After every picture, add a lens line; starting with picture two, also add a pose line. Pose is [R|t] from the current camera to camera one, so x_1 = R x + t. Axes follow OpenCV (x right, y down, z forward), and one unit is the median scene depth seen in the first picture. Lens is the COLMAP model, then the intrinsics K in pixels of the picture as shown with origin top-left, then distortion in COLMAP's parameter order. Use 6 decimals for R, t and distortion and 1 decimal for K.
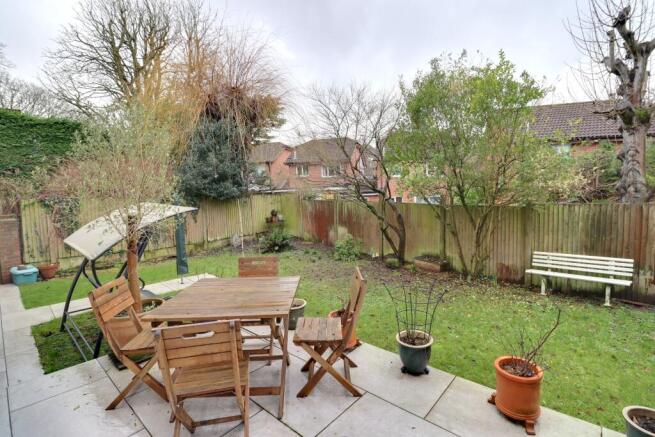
lens RADIAL K [[304.4, 0, 338.9], [0, 304.4, 210.4], [0, 0, 1]] dist [-0.000244, -0.001197]
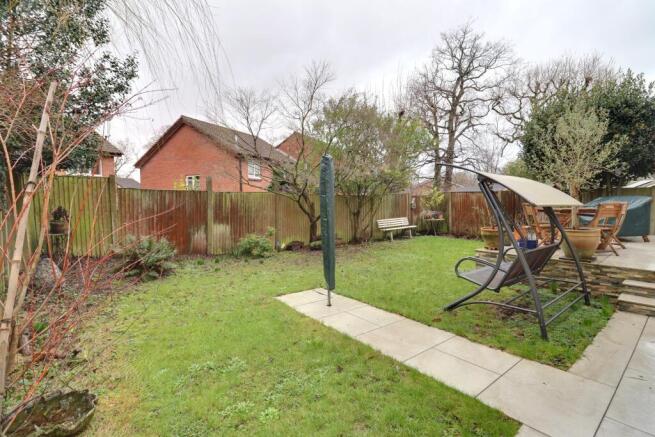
lens RADIAL K [[304.4, 0, 338.9], [0, 304.4, 210.4], [0, 0, 1]] dist [-0.000244, -0.001197]
pose [[0.152166, -0.017763, 0.988195, -1.076904], [0.057433, 0.998308, 0.009101, 0.042231], [-0.986685, 0.055371, 0.152929, 0.862361]]
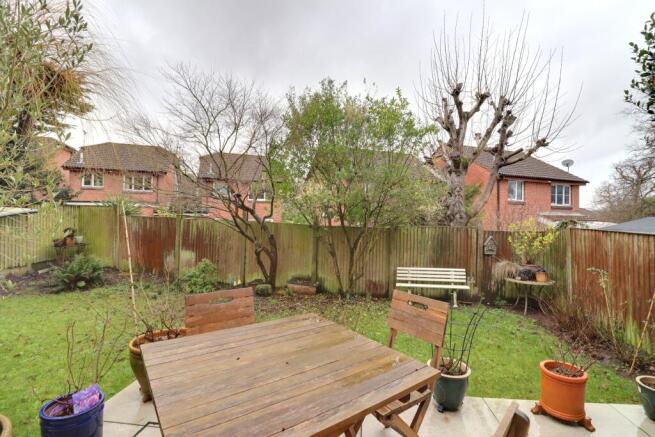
lens RADIAL K [[304.4, 0, 338.9], [0, 304.4, 210.4], [0, 0, 1]] dist [-0.000244, -0.001197]
pose [[0.820937, 0.057802, 0.568086, -0.184670], [-0.009828, 0.996146, -0.087154, 0.021264], [-0.570935, 0.065965, 0.818341, 0.157099]]
